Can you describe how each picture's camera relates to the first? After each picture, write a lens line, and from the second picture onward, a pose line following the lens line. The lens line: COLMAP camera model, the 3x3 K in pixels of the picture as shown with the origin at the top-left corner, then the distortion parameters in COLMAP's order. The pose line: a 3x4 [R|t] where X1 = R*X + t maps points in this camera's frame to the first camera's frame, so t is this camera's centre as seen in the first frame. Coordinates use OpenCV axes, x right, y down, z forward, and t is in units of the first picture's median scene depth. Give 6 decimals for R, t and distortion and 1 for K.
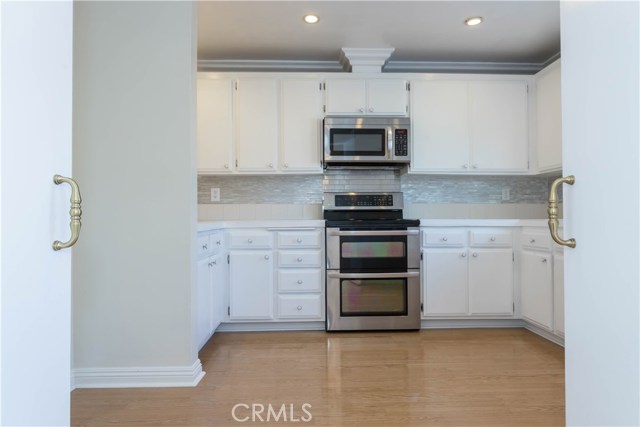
lens RADIAL K [[405.0, 0, 317.6], [0, 405.0, 216.0], [0, 0, 1]] dist [0.009963, 0.003539]
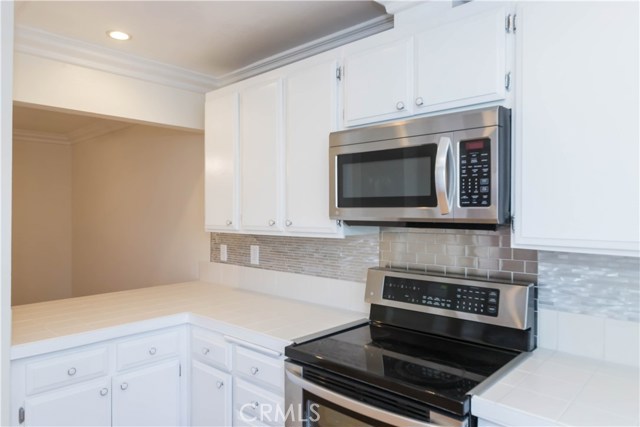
lens RADIAL K [[431.9, 0, 319.9], [0, 431.9, 213.4], [0, 0, 1]] dist [-0.010369, -0.003821]
pose [[0.707999, 0.009160, -0.706154, 0.390547], [0.003713, 0.999854, 0.016692, -0.147798], [0.706203, -0.014439, 0.707862, 0.588685]]
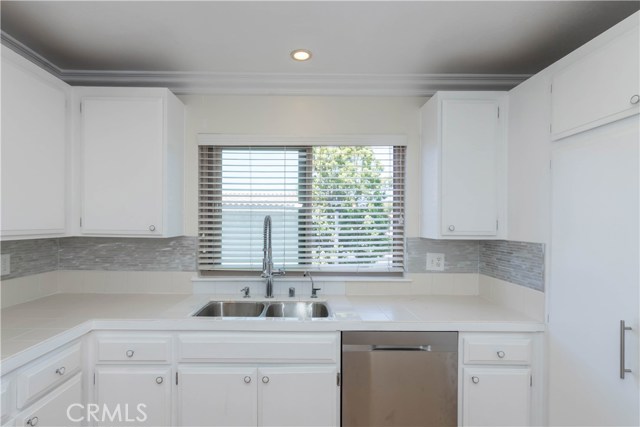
lens RADIAL K [[325.8, 0, 310.4], [0, 325.8, 222.5], [0, 0, 1]] dist [0.003561, 0.003593]
pose [[0.012559, 0.001755, 0.999920, 0.001691], [-0.021054, 0.999777, -0.001491, -0.135815], [-0.999699, -0.021034, 0.012593, 0.619906]]
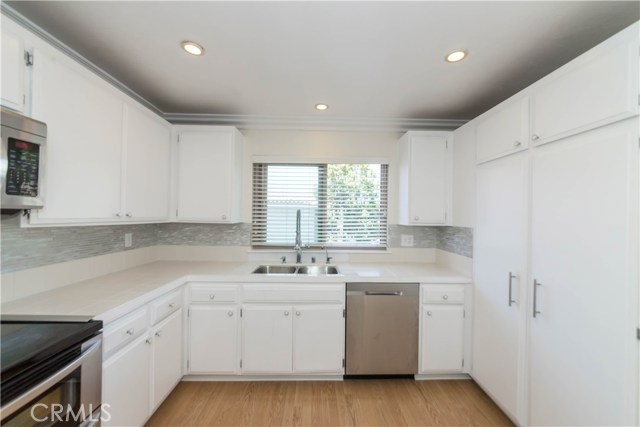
lens RADIAL K [[244.0, 0, 325.2], [0, 244.0, 213.8], [0, 0, 1]] dist [0.004651, -0.001236]
pose [[-0.000880, 0.007084, 0.999975, -0.085754], [-0.027874, 0.999586, -0.007106, -0.133025], [-0.999611, -0.027879, -0.000682, 0.630461]]
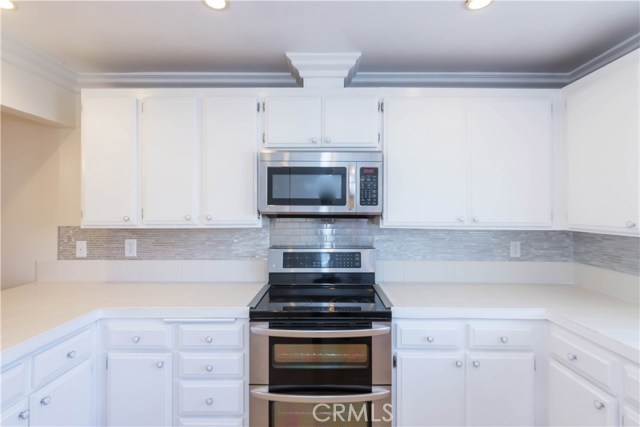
lens RADIAL K [[325.8, 0, 319.6], [0, 325.8, 206.5], [0, 0, 1]] dist [0.003561, 0.003593]
pose [[0.999058, 0.006978, -0.042839, 0.142941], [-0.006709, 0.999957, 0.006435, -0.148018], [0.042883, -0.006142, 0.999061, 0.426453]]
